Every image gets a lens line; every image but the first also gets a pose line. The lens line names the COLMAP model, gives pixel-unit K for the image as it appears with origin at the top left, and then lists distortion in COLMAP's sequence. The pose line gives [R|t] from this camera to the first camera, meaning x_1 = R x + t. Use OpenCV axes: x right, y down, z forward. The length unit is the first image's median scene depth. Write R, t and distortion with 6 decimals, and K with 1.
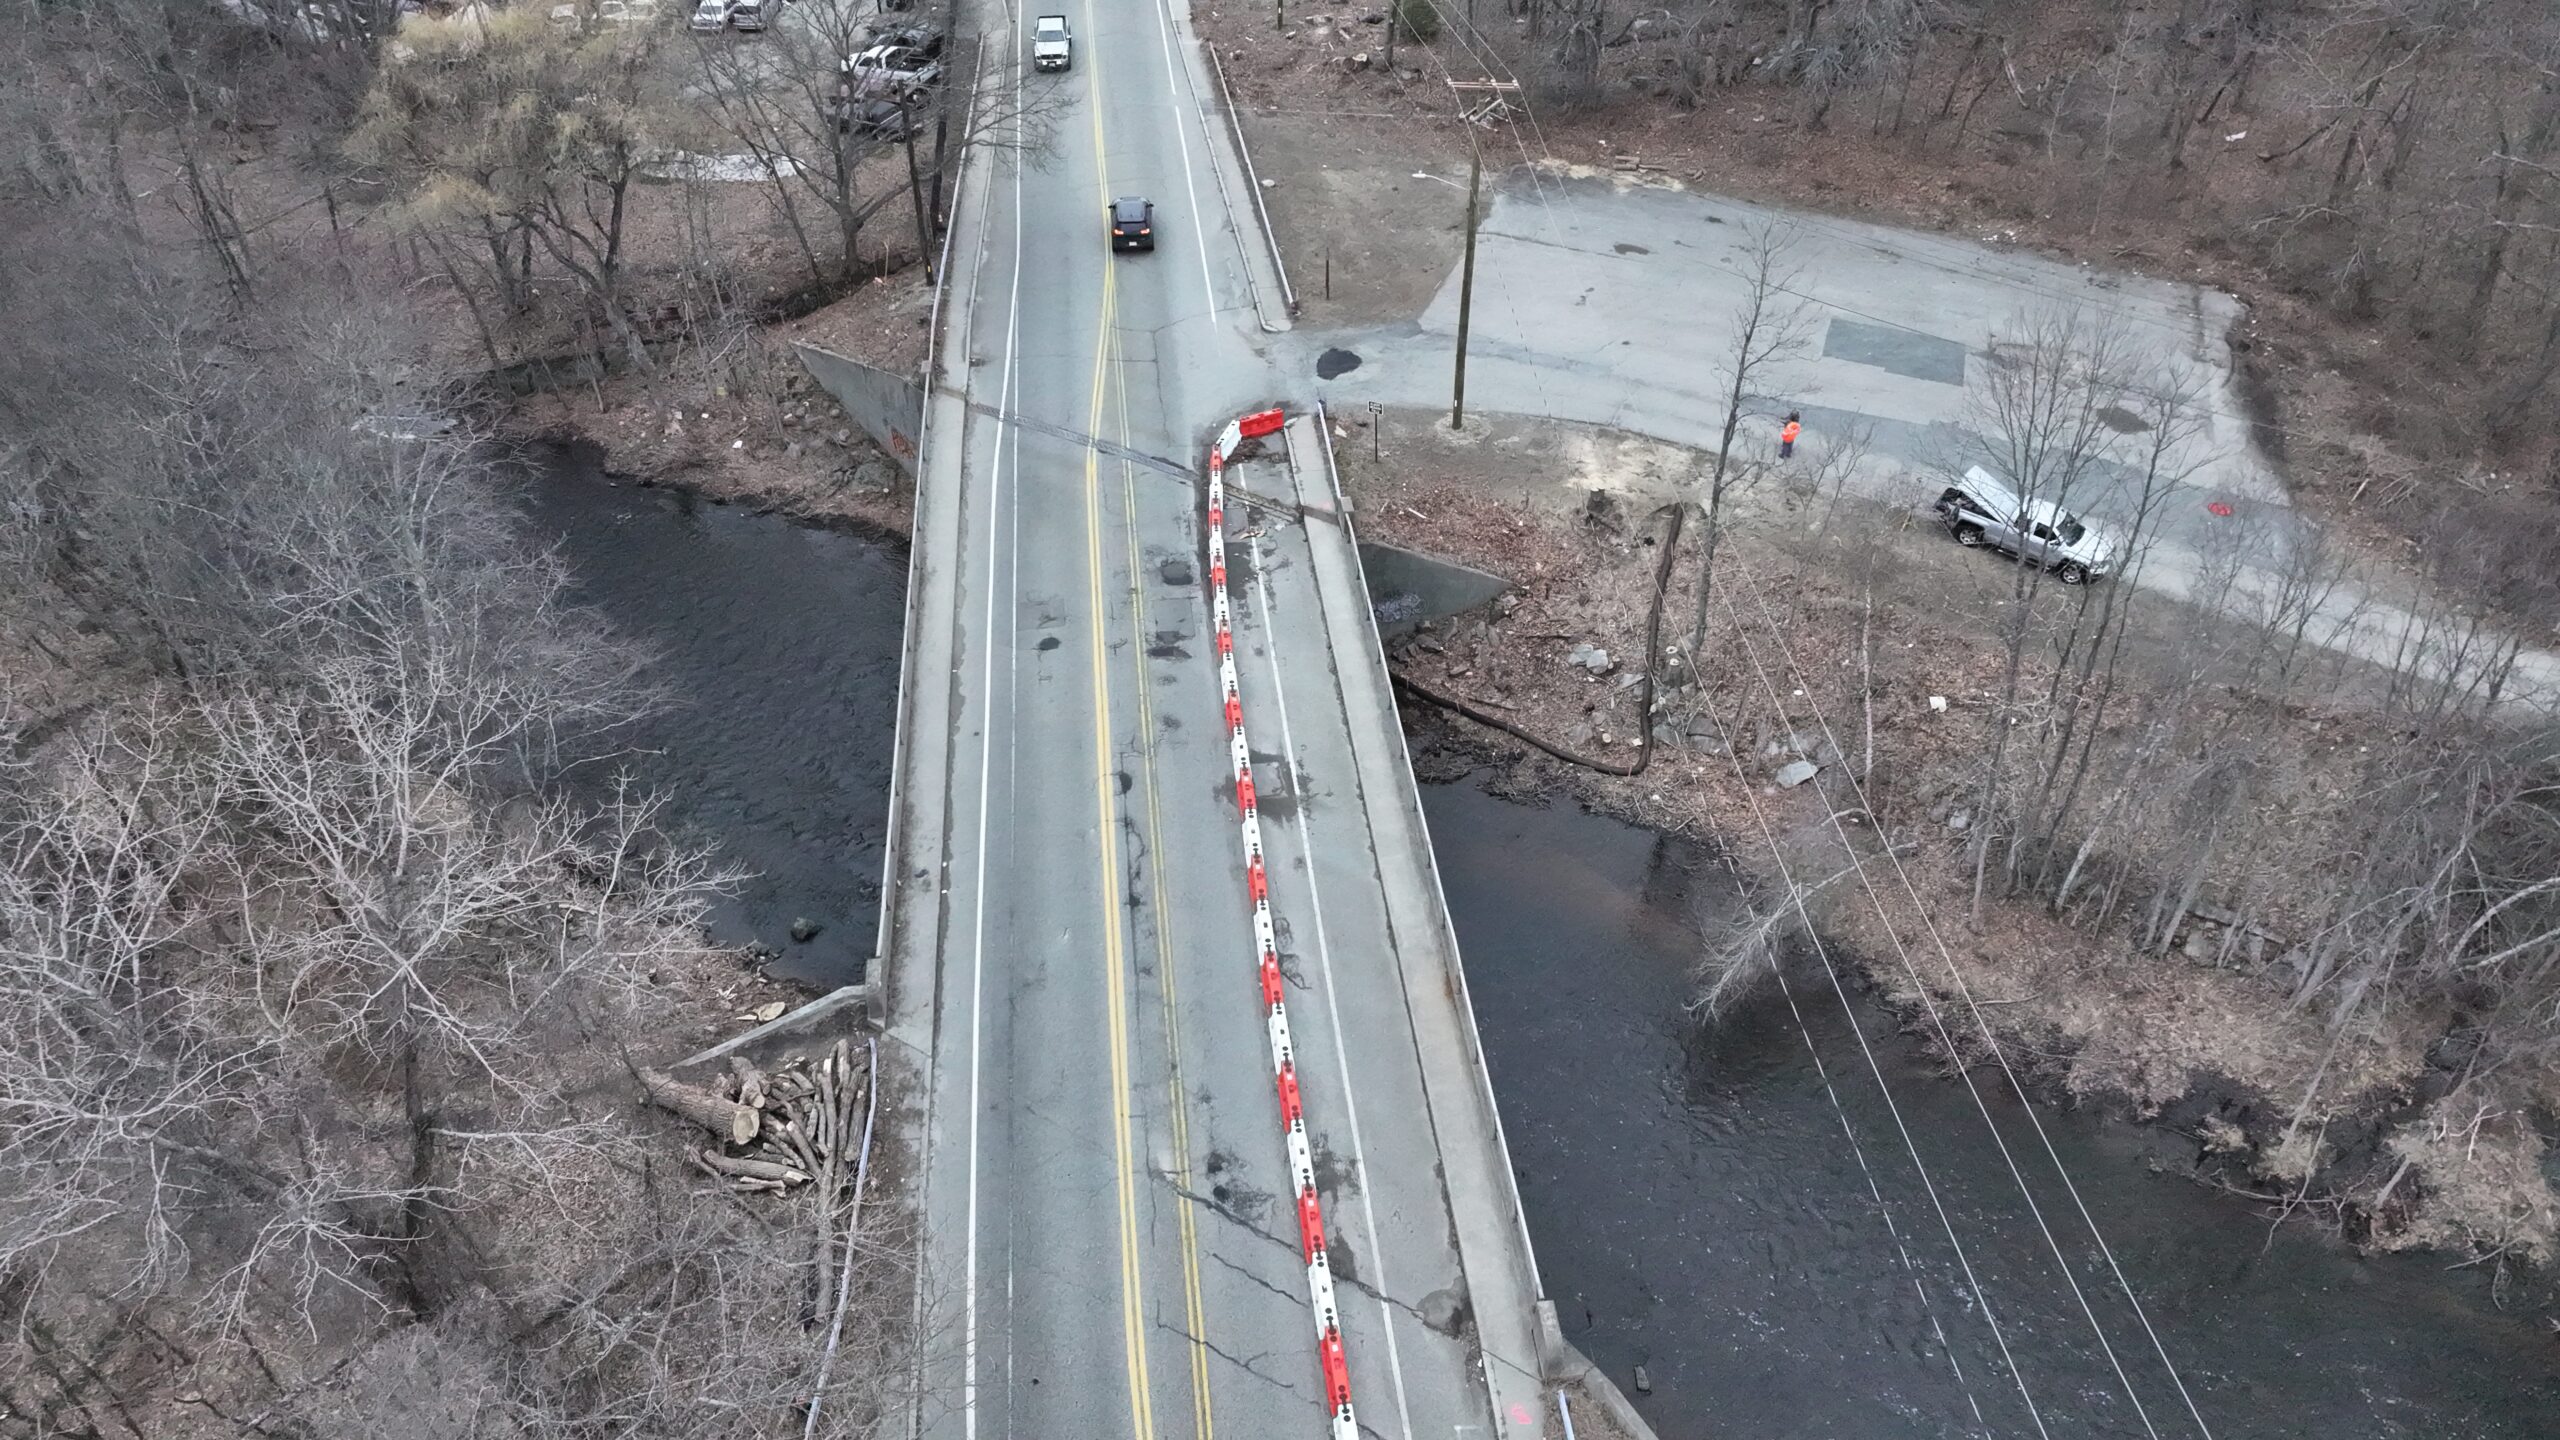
lens RADIAL K [[1797.7, 0, 1291.9], [0, 1797.7, 717.9], [0, 0, 1]] dist [0.008230, 0.000768]
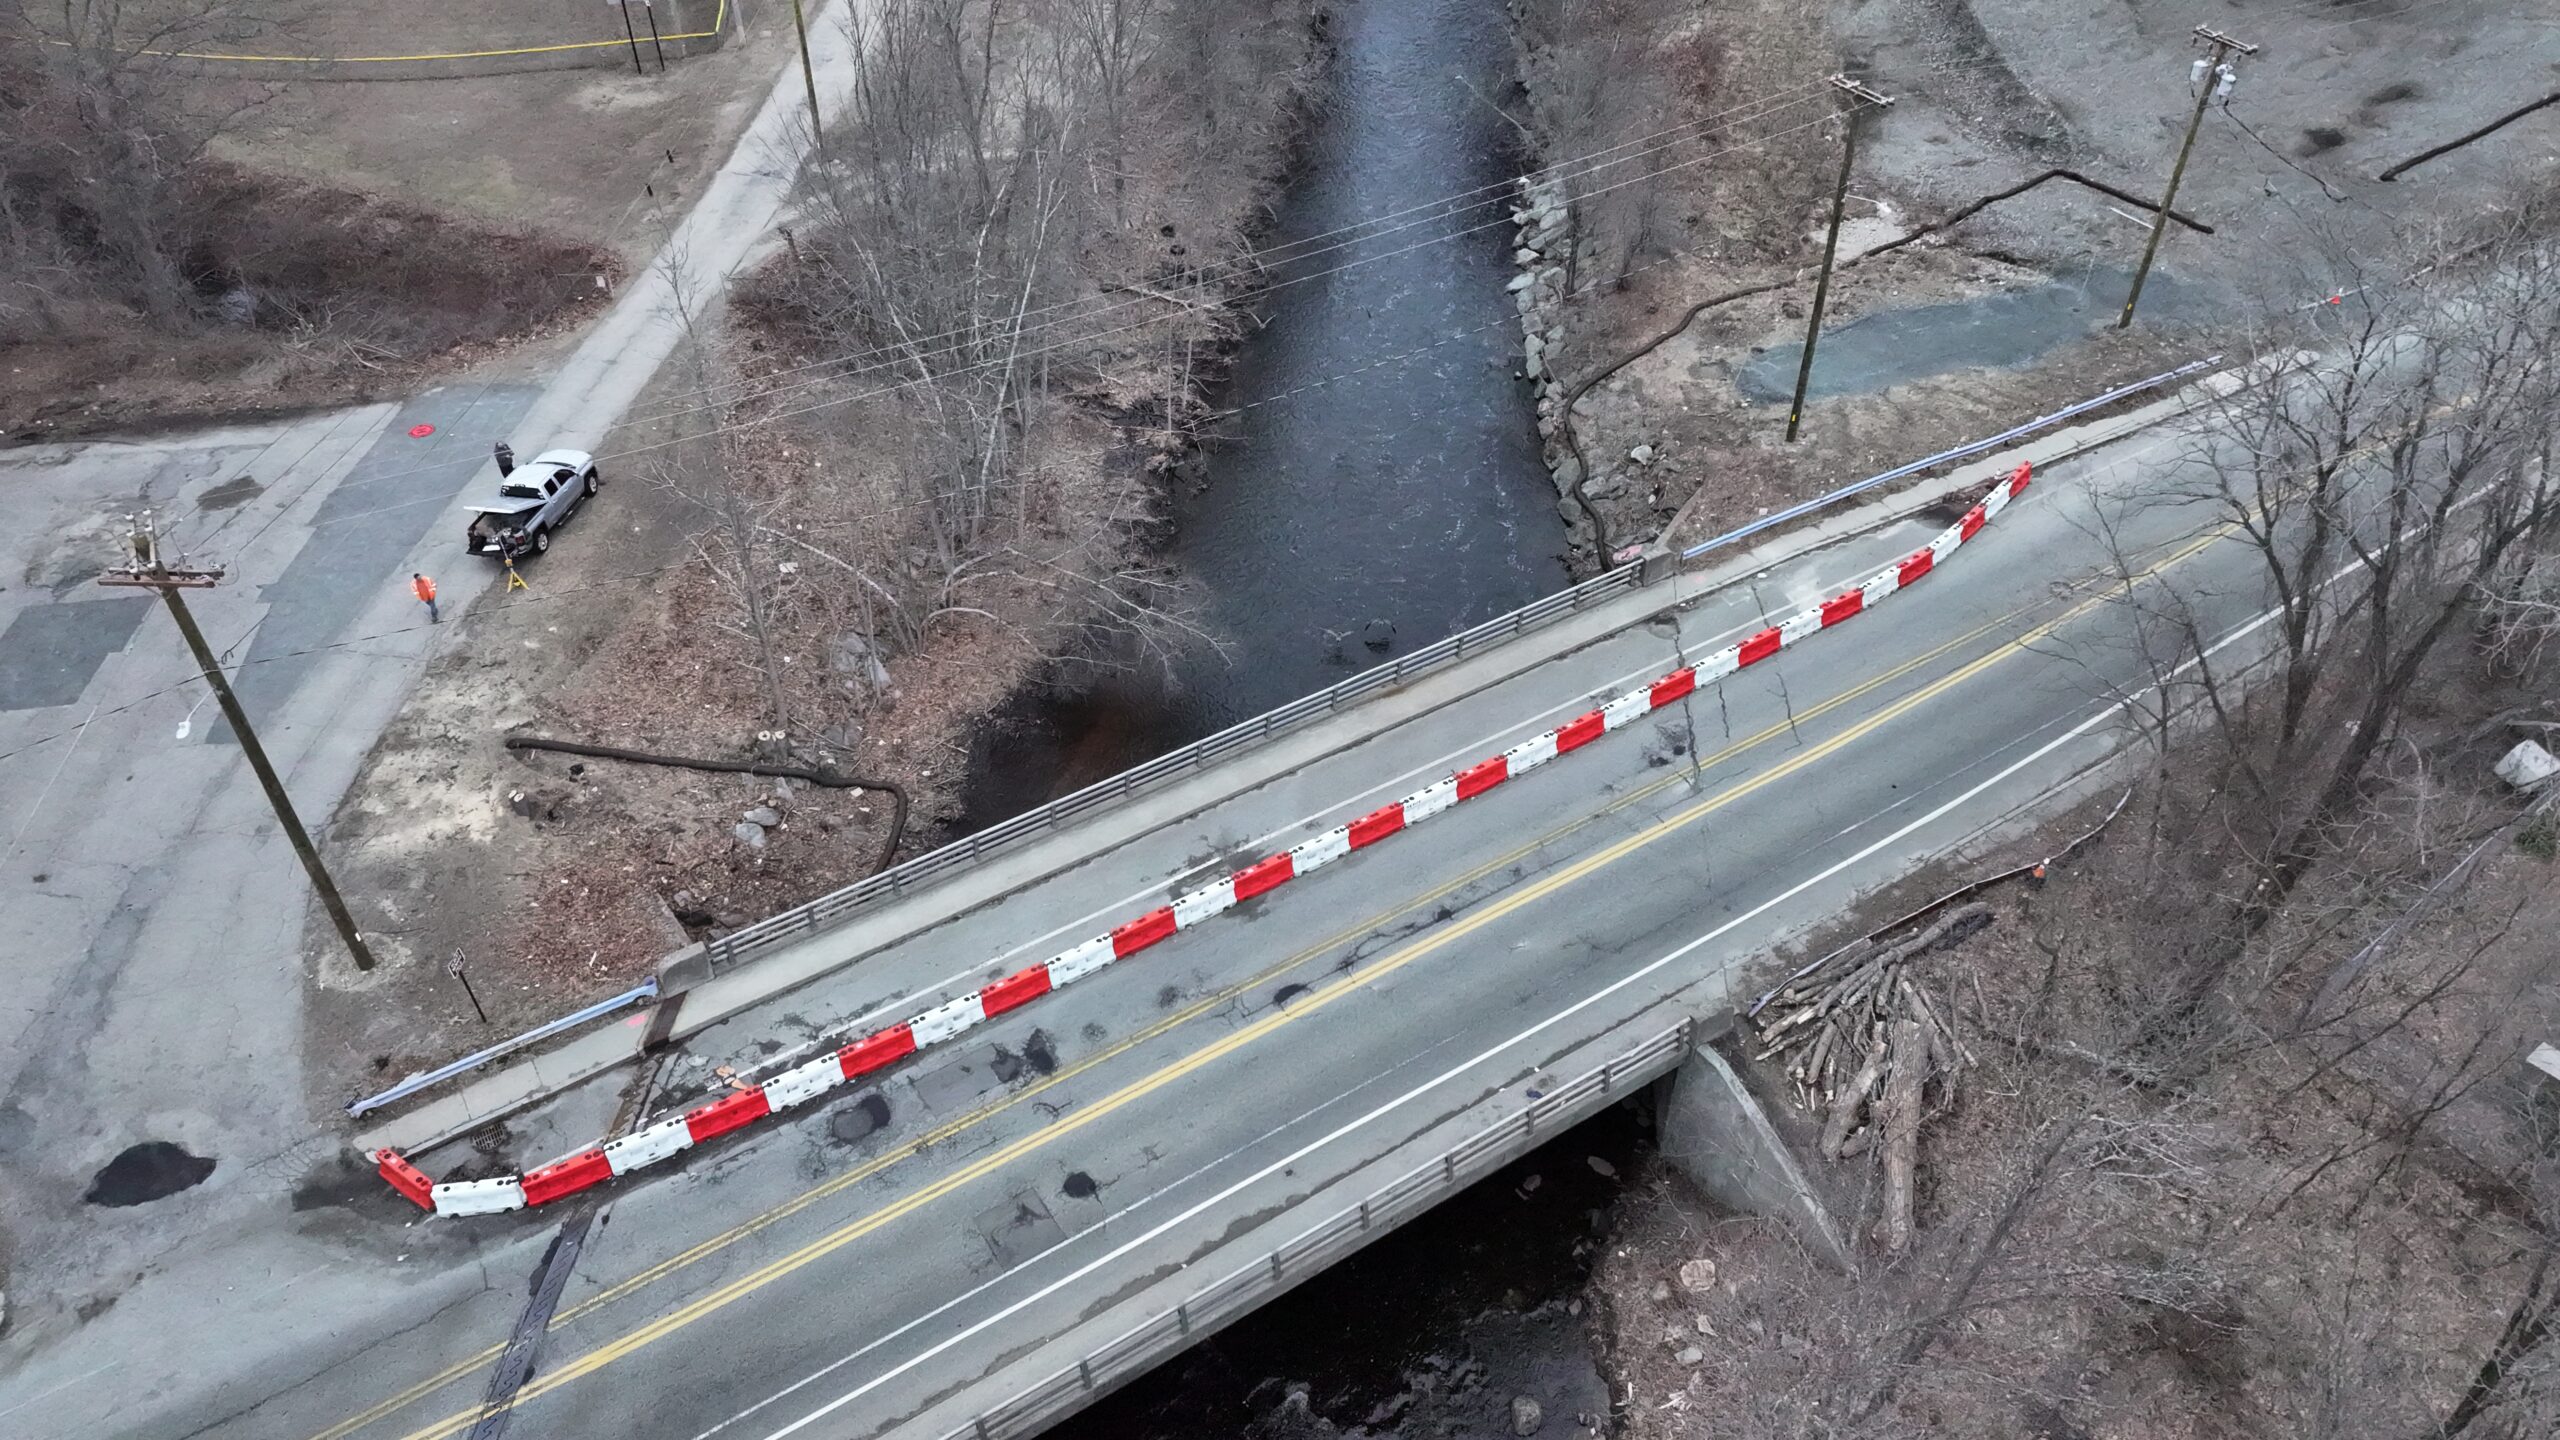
lens RADIAL K [[1800.6, 0, 1289.3], [0, 1800.6, 715.2], [0, 0, 1]] dist [0.004791, 0.007275]
pose [[-0.445573, -0.588503, 0.674632, -0.503792], [0.568521, 0.396109, 0.721028, -0.537399], [-0.691555, 0.704813, 0.158080, 0.660882]]
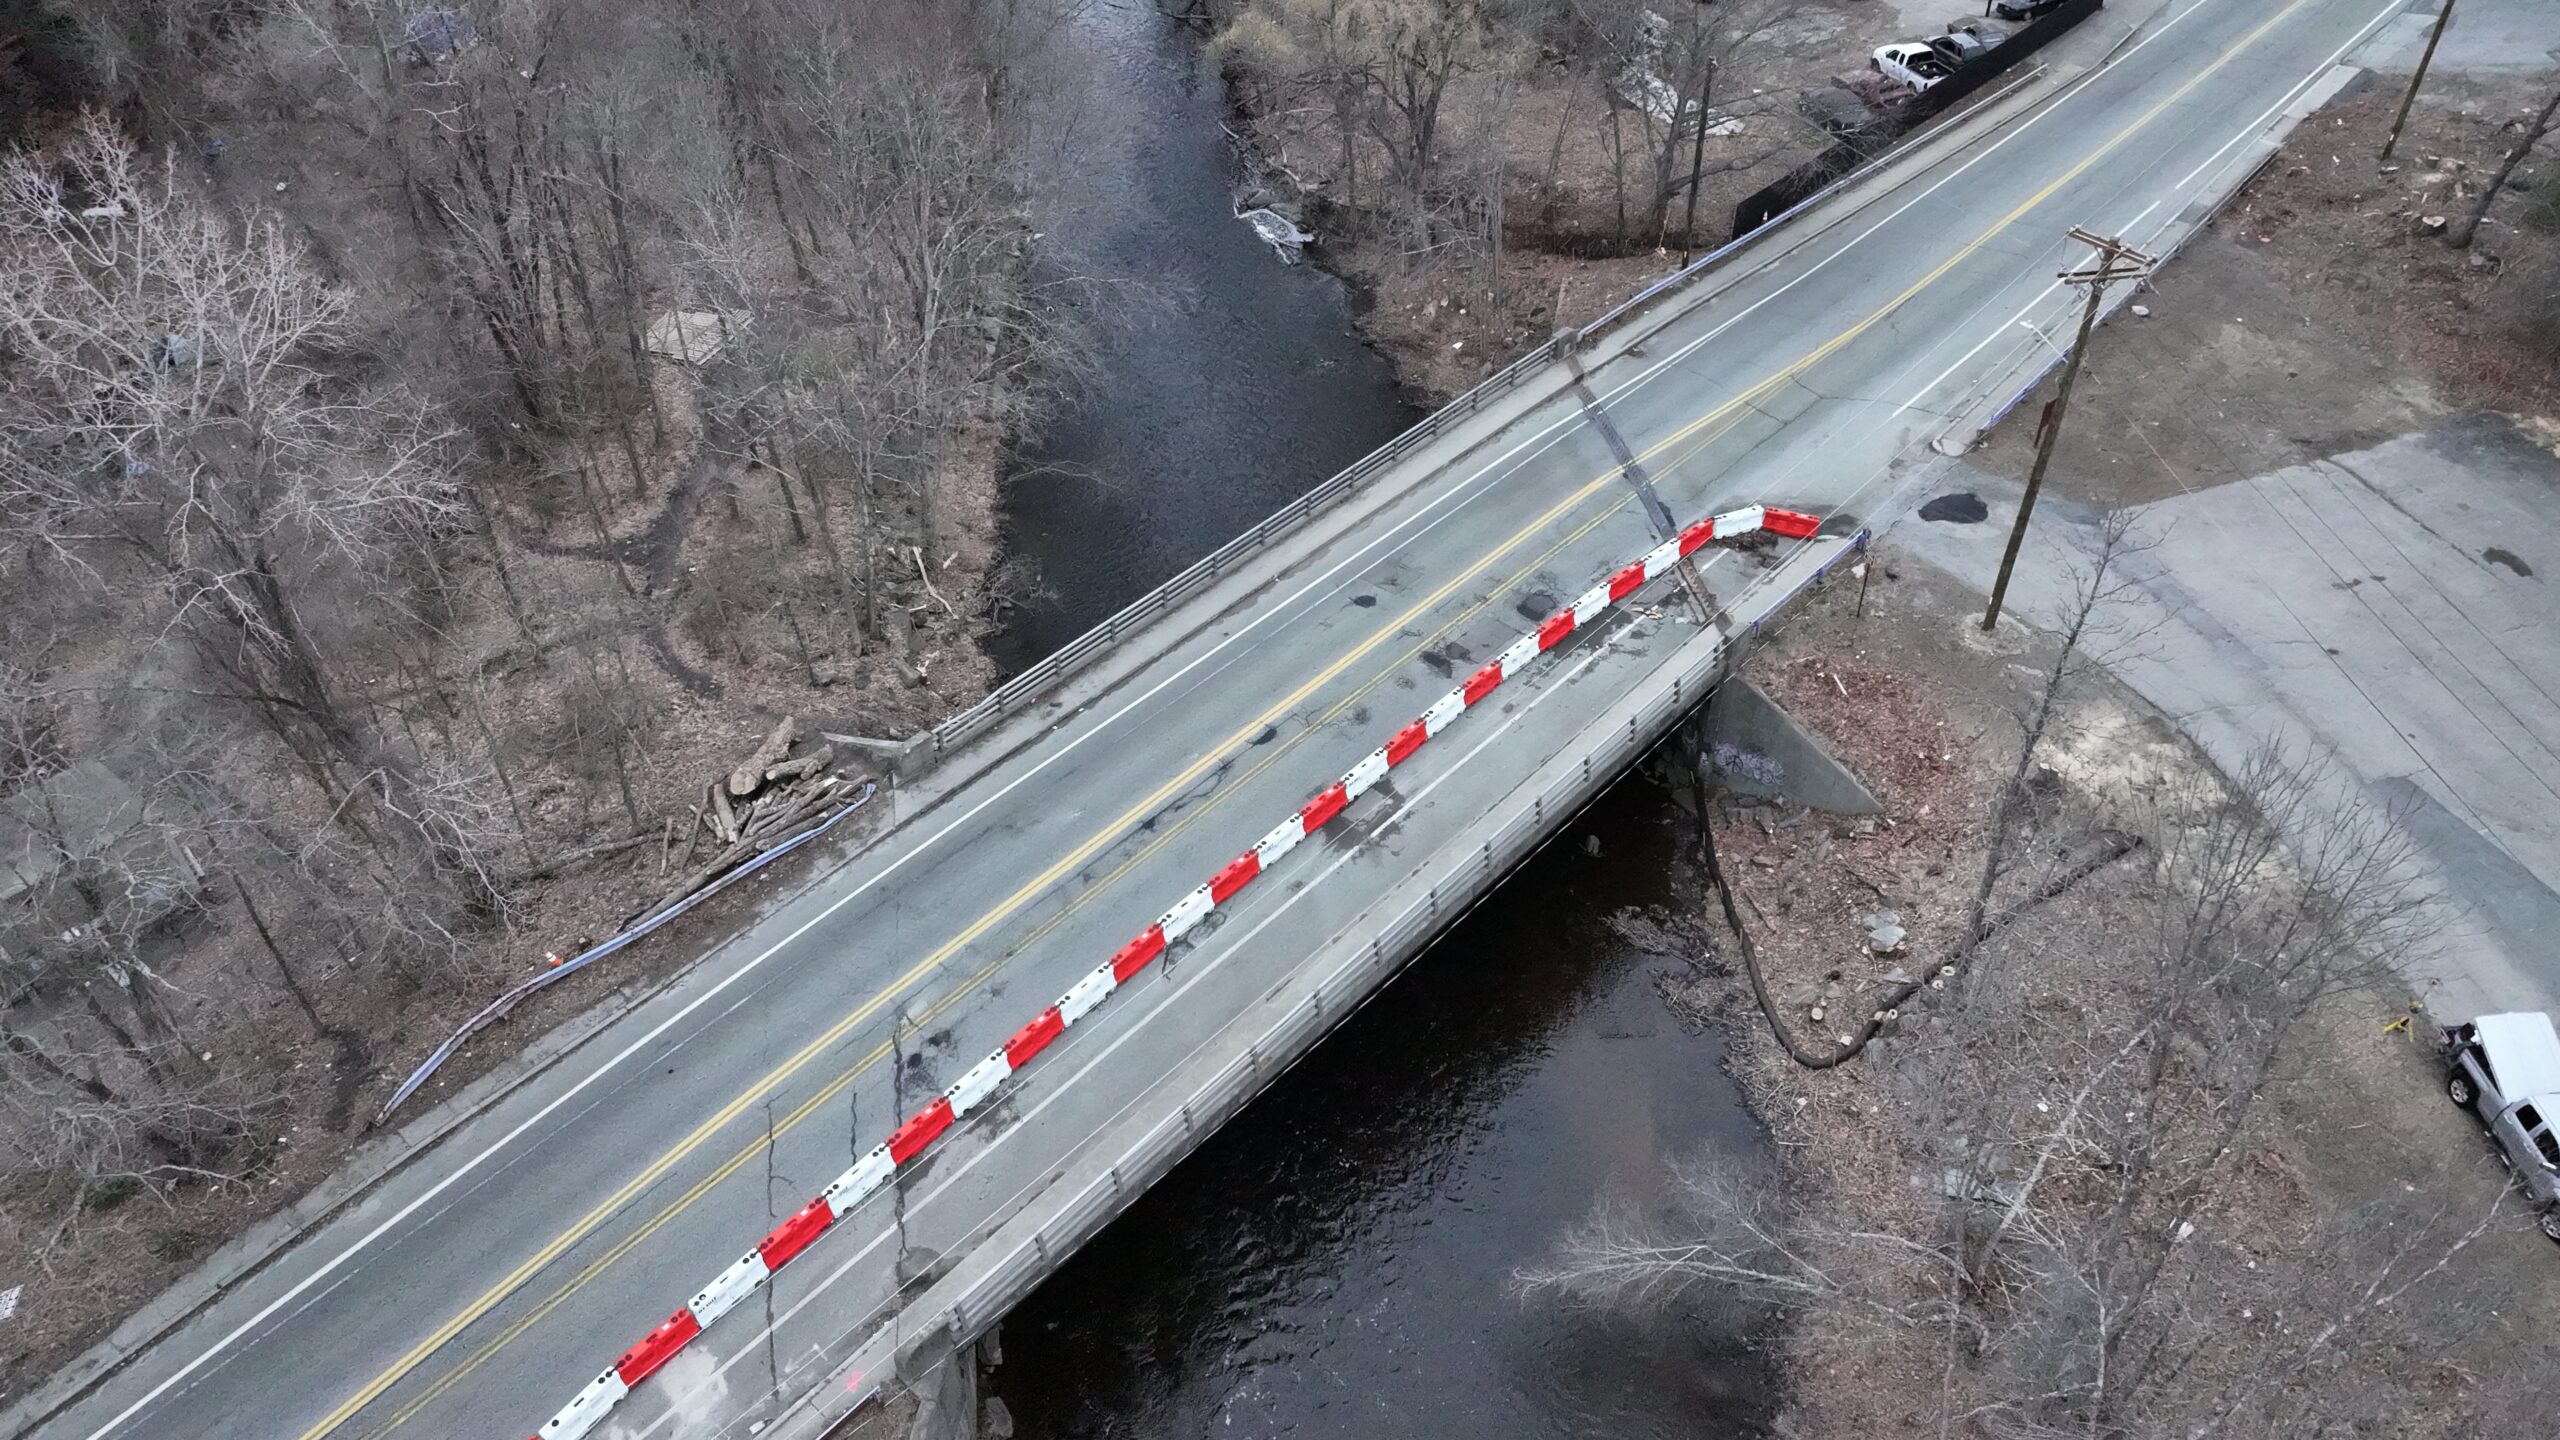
lens RADIAL K [[1800.6, 0, 1289.3], [0, 1800.6, 715.2], [0, 0, 1]] dist [0.004791, 0.007275]
pose [[0.656015, 0.486932, -0.576664, 0.420862], [-0.472698, 0.860710, 0.189036, -0.146907], [0.588388, 0.148578, 0.794810, 0.173340]]
